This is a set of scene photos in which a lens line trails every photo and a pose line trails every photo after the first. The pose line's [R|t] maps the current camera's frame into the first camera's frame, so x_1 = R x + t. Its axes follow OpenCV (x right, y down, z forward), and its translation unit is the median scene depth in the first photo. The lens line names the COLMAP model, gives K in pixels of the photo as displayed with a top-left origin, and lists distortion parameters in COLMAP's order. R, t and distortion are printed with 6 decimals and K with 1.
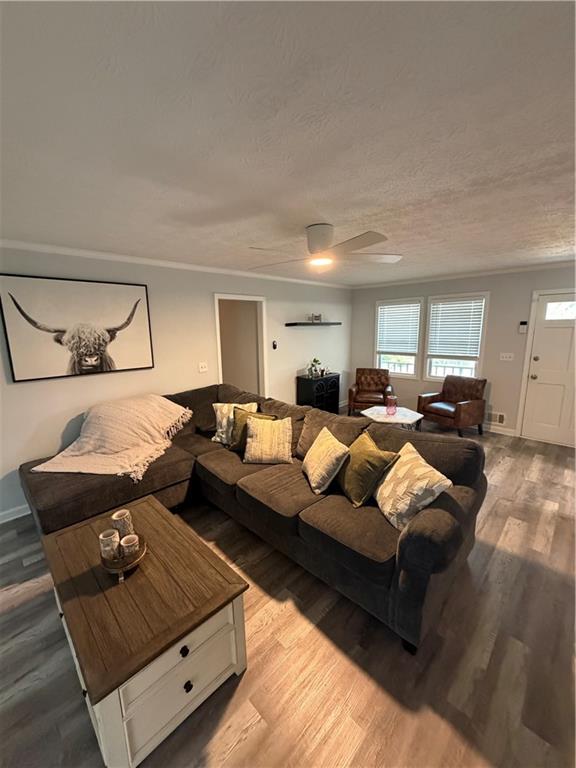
lens RADIAL K [[304.5, 0, 288.0], [0, 304.5, 384.0], [0, 0, 1]] dist [-0.000066, -0.000135]
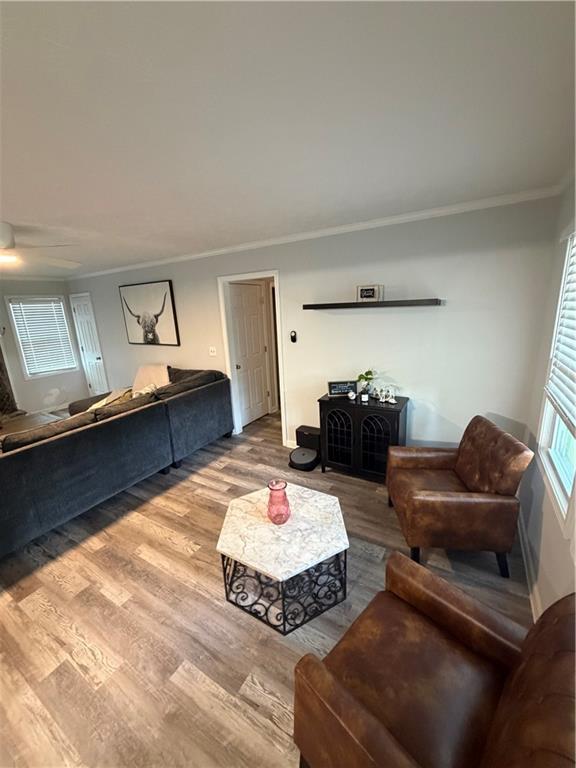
lens RADIAL K [[304.5, 0, 288.0], [0, 304.5, 384.0], [0, 0, 1]] dist [-0.000066, -0.000135]
pose [[0.236508, 0.252725, -0.938186, 0.975423], [-0.138589, 0.964482, 0.224871, -0.269426], [0.961695, 0.076839, 0.263133, 1.213202]]
